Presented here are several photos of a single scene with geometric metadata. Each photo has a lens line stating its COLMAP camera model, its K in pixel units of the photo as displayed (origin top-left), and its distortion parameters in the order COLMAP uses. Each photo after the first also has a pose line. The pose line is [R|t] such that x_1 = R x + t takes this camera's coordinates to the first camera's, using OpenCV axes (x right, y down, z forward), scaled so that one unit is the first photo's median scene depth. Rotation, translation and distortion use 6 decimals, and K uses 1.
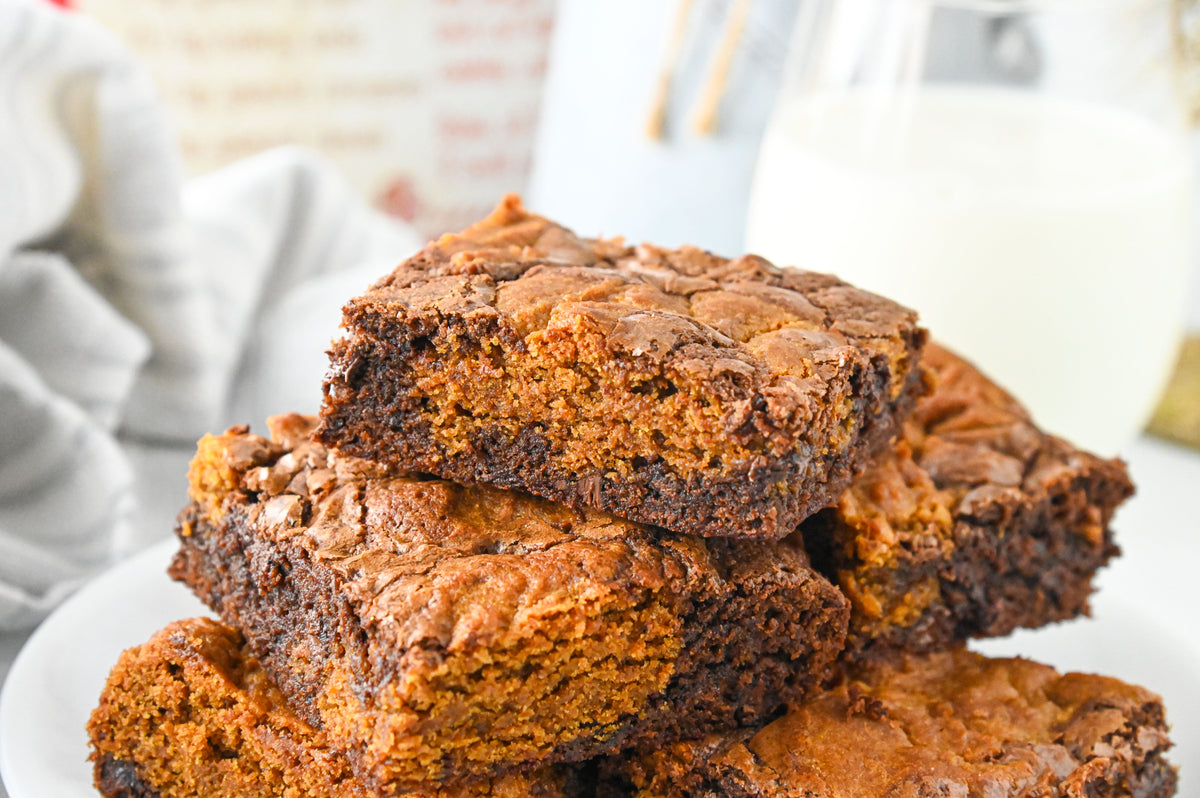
lens RADIAL K [[2895.6, 0, 599.3], [0, 2895.6, 426.1], [0, 0, 1]] dist [0.355053, -0.389361]
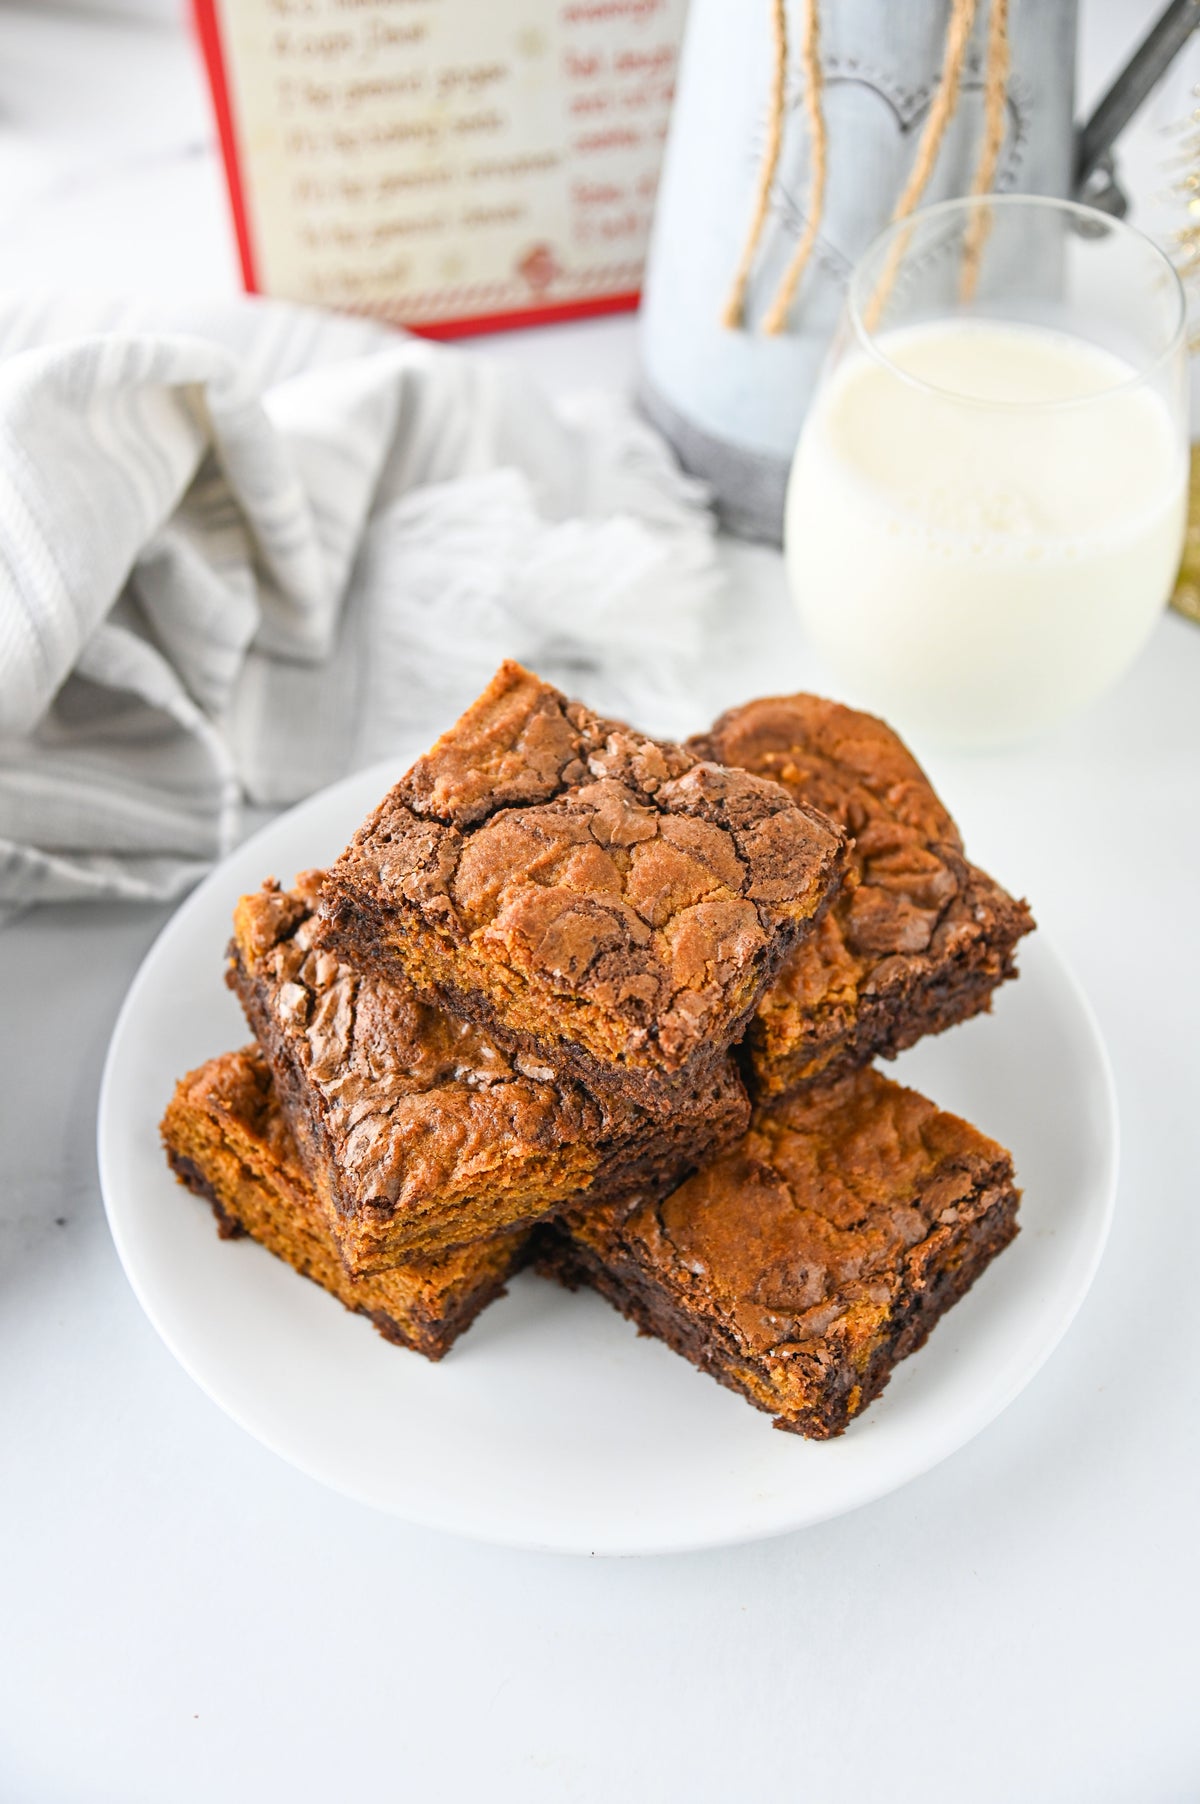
lens RADIAL K [[2290.4, 0, 597.5], [0, 2290.4, 928.0], [0, 0, 1]] dist [0.031476, 0.044994]
pose [[0.990004, 0.074858, -0.119532, 0.134652], [-0.009146, 0.879809, 0.475239, -0.469124], [0.140741, -0.469395, 0.871700, 0.195580]]
